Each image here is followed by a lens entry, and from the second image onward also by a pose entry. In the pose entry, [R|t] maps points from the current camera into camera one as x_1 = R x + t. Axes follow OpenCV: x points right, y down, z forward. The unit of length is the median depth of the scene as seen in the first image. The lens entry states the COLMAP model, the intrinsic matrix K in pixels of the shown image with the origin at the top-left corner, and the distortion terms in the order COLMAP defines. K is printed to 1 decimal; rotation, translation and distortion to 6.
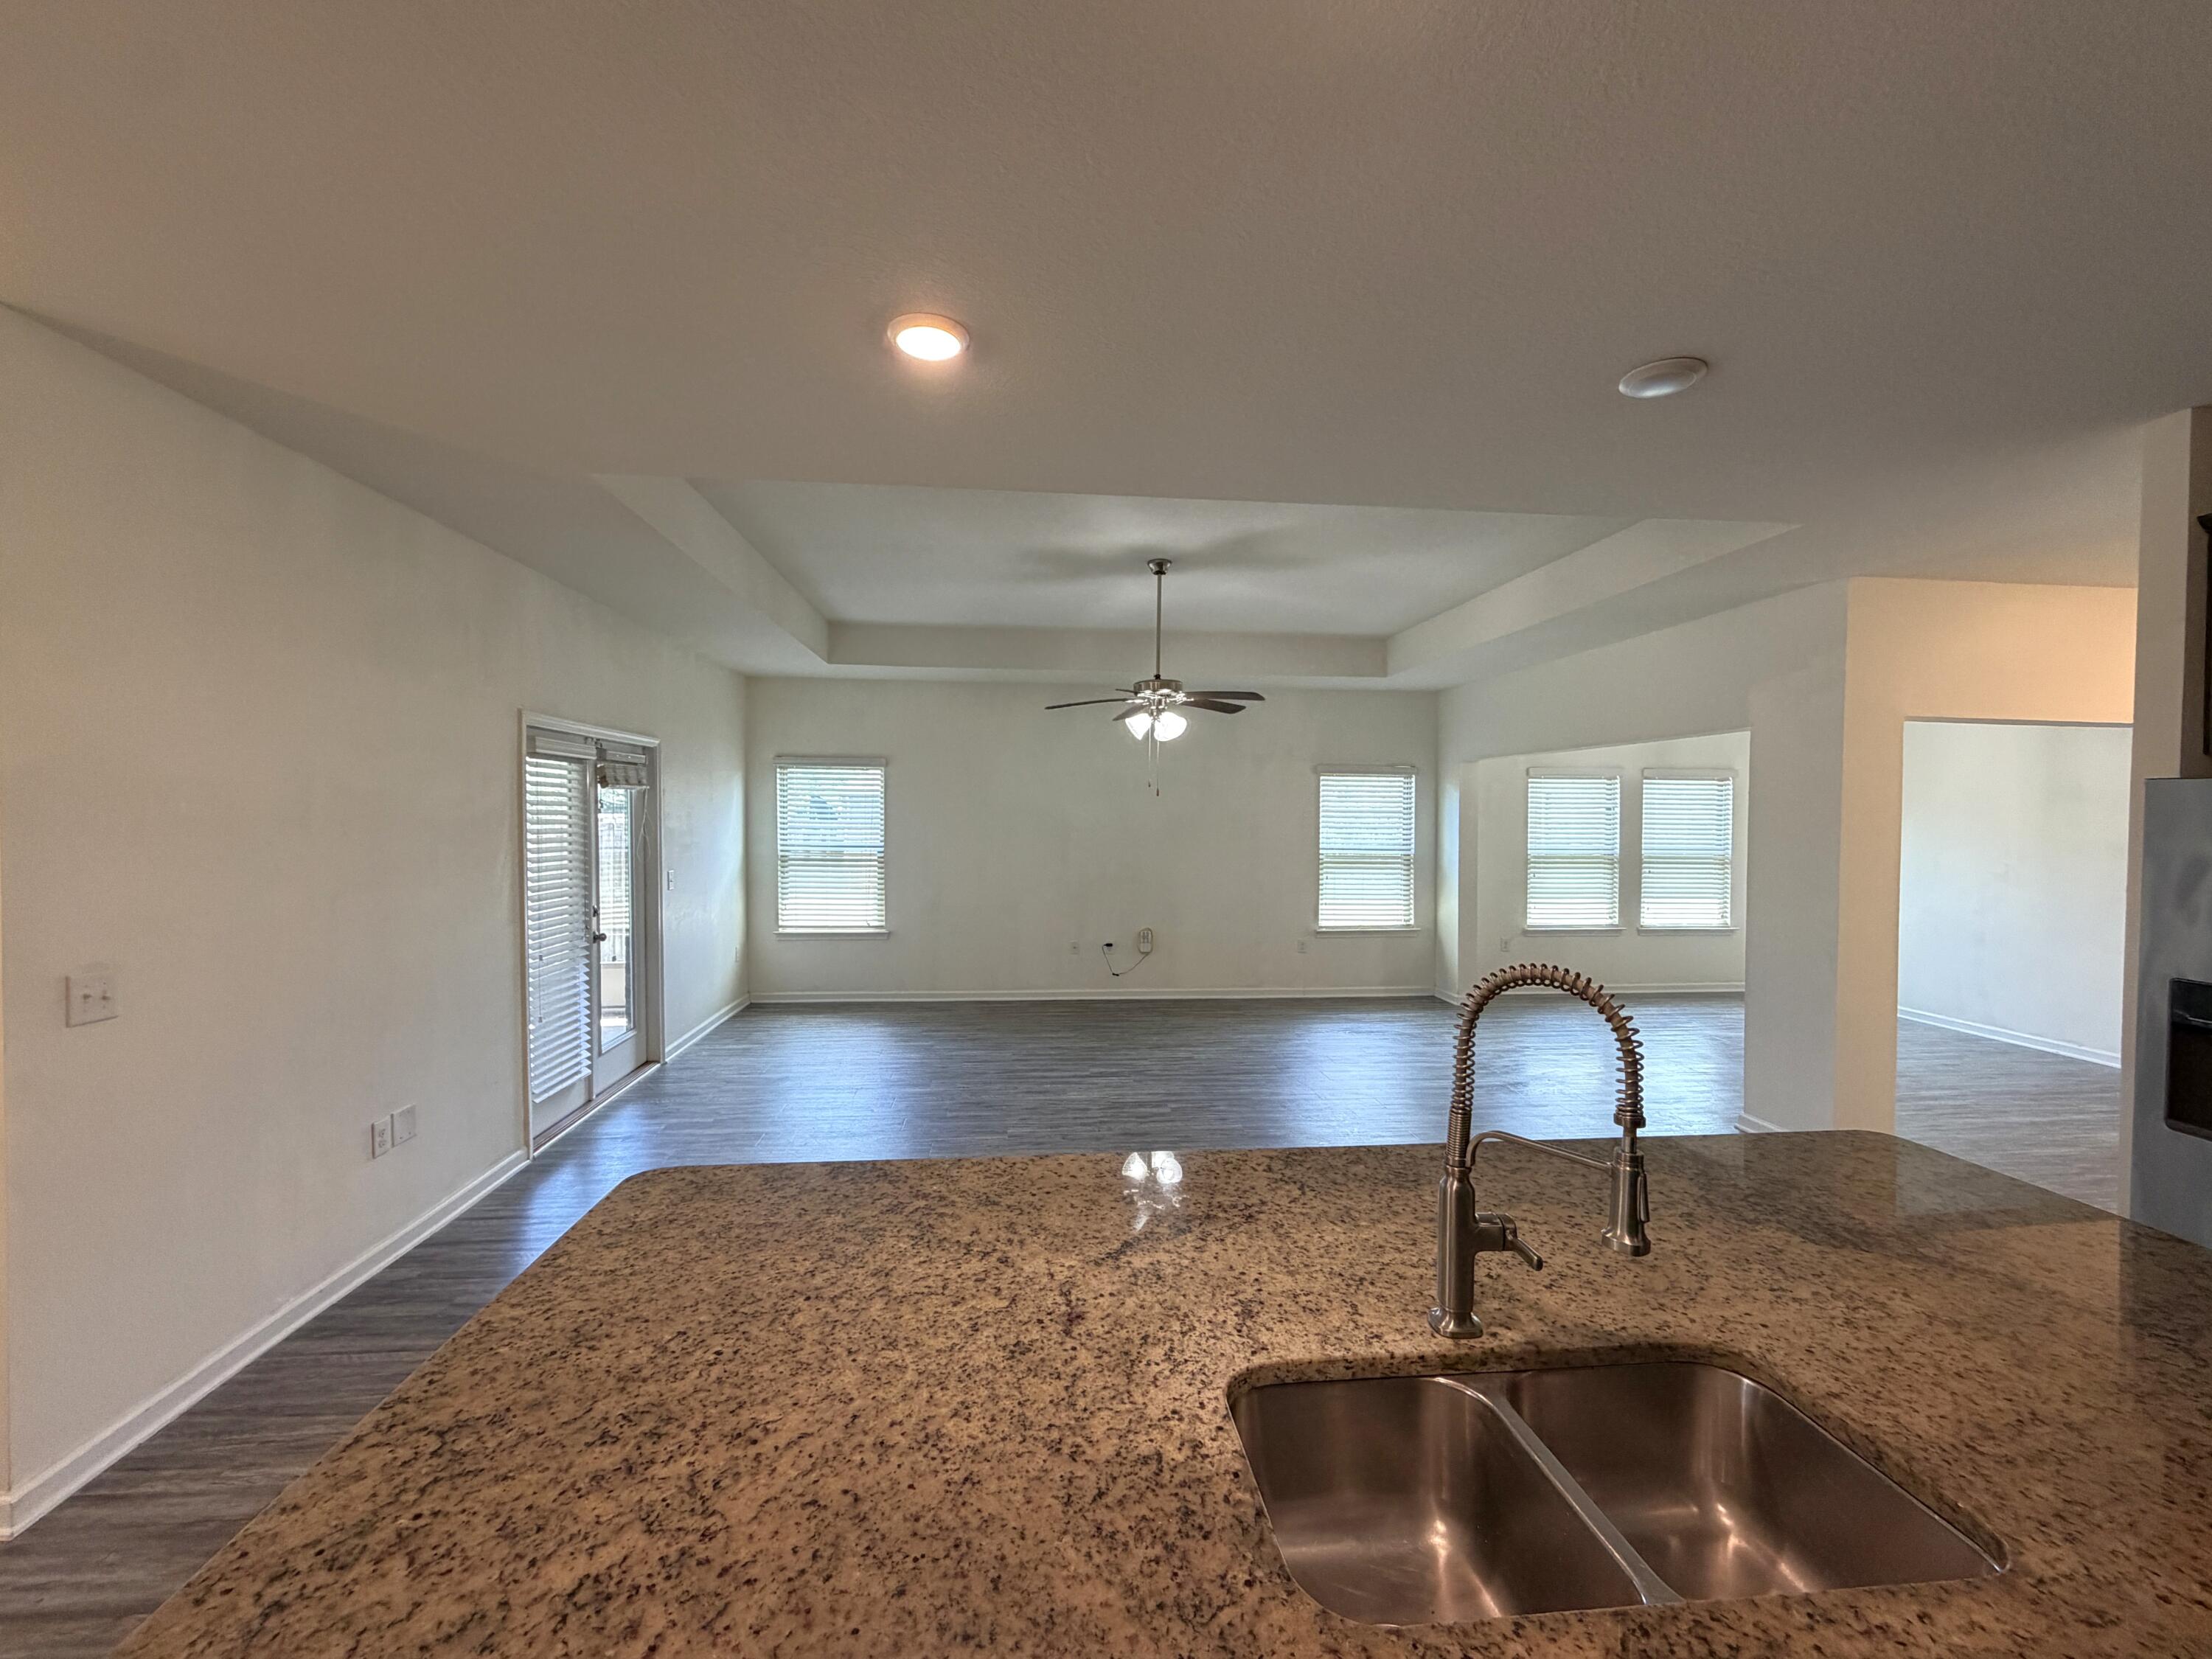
lens RADIAL K [[886.2, 0, 1095.5], [0, 886.2, 829.1], [0, 0, 1]] dist [0.000182, 0.000038]
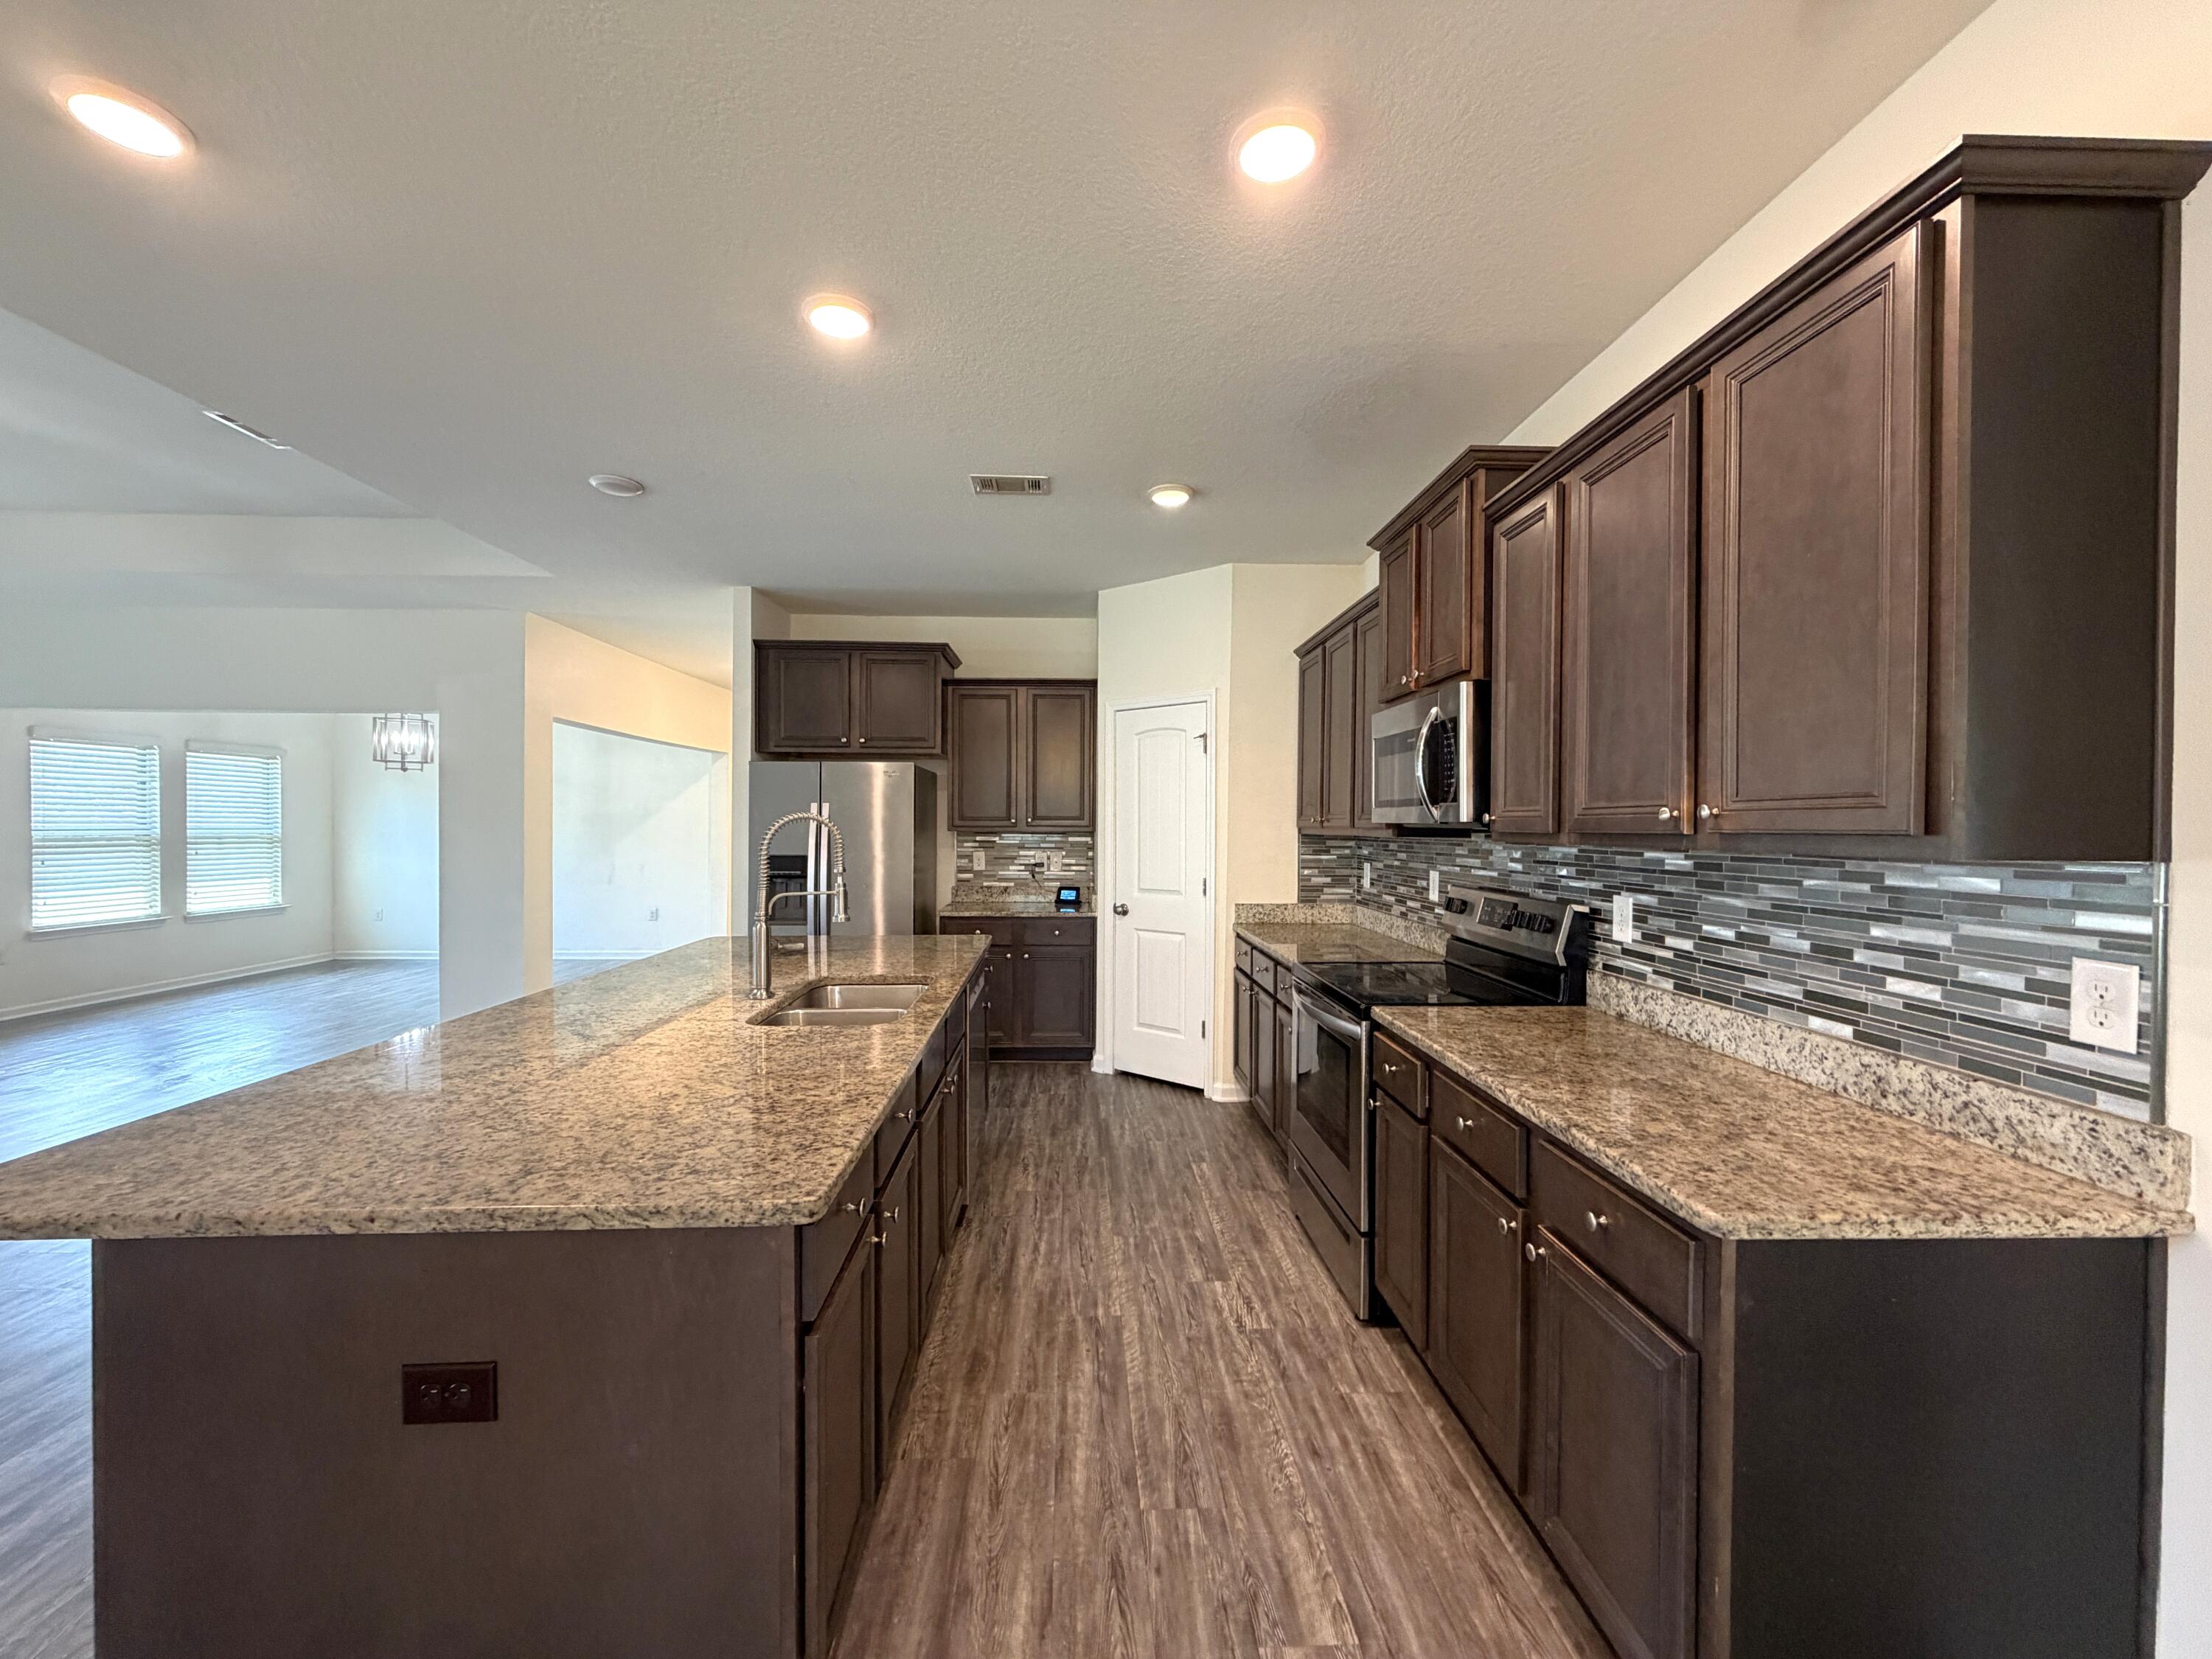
lens RADIAL K [[886.2, 0, 1100.7], [0, 886.2, 834.4], [0, 0, 1]] dist [0.000182, 0.000038]
pose [[0.053469, -0.017379, 0.998418, -1.221879], [0.012878, 0.999777, 0.016713, 0.131695], [-0.998486, 0.011964, 0.053681, 0.093945]]
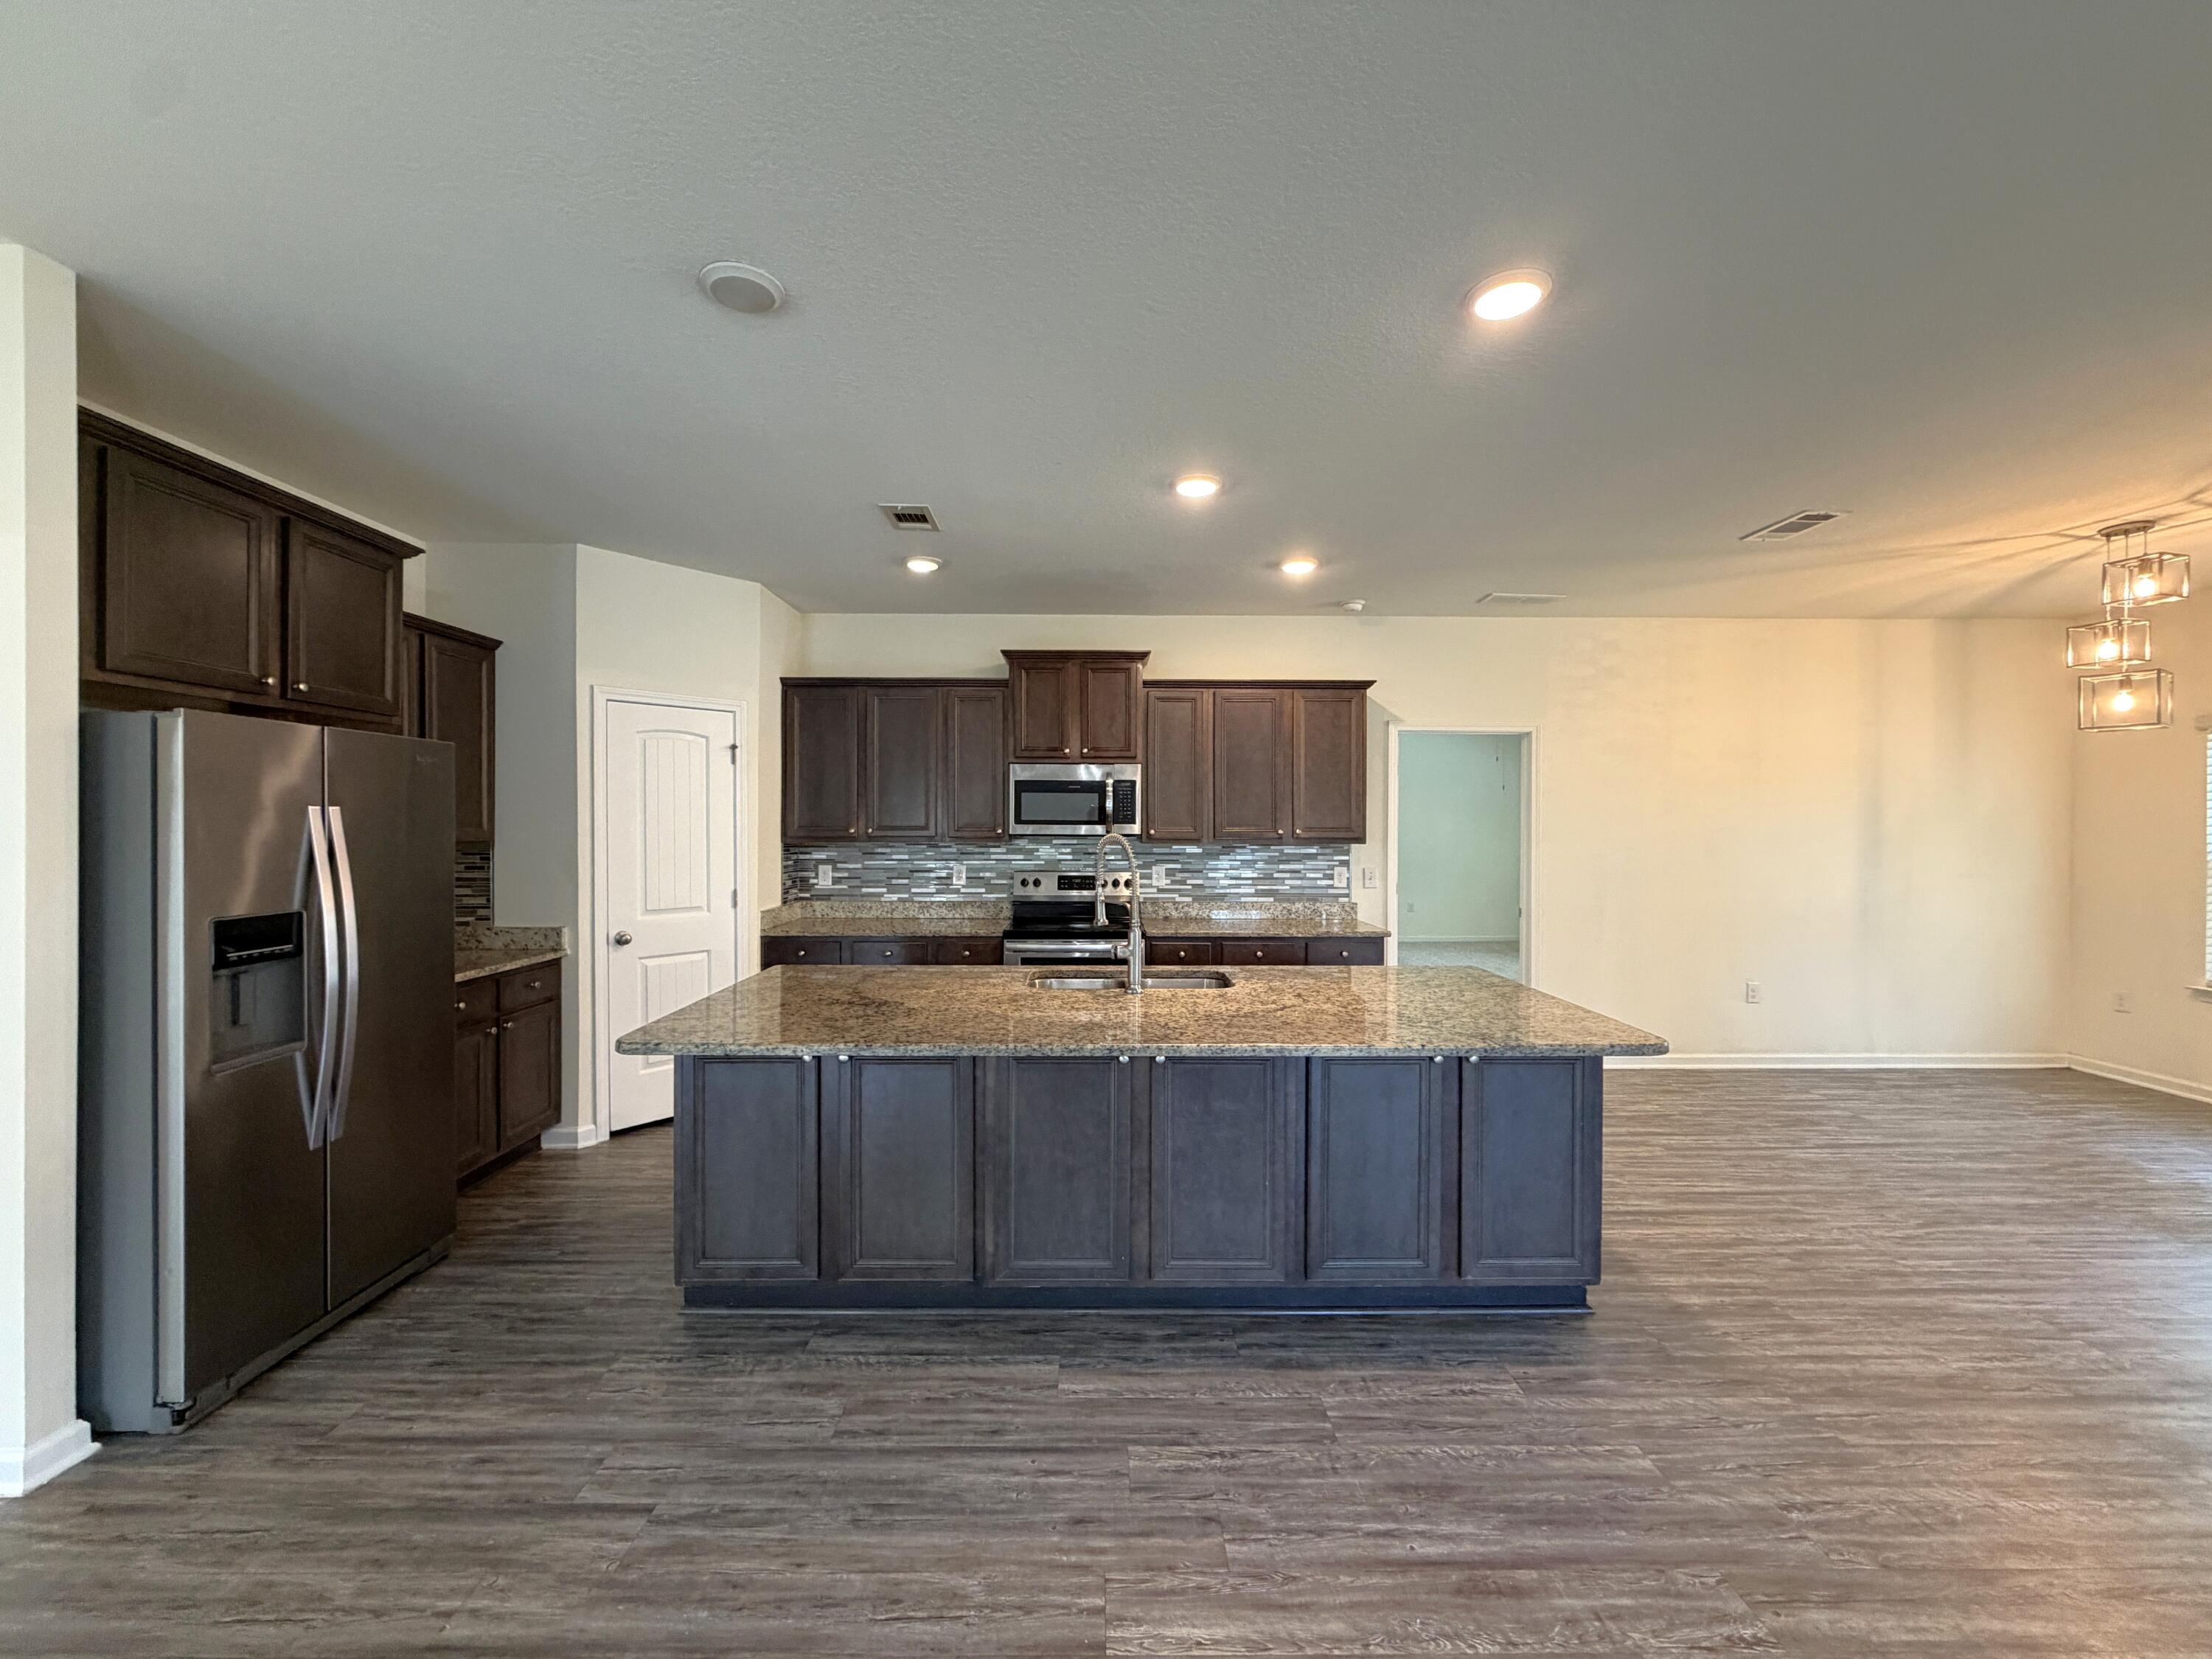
lens RADIAL K [[886.2, 0, 1100.3], [0, 886.2, 823.2], [0, 0, 1]] dist [0.000182, 0.000038]
pose [[-0.996684, -0.008118, 0.080966, 0.244286], [-0.006820, 0.999844, 0.016291, 0.056825], [-0.081086, 0.015684, -0.996584, 2.640104]]
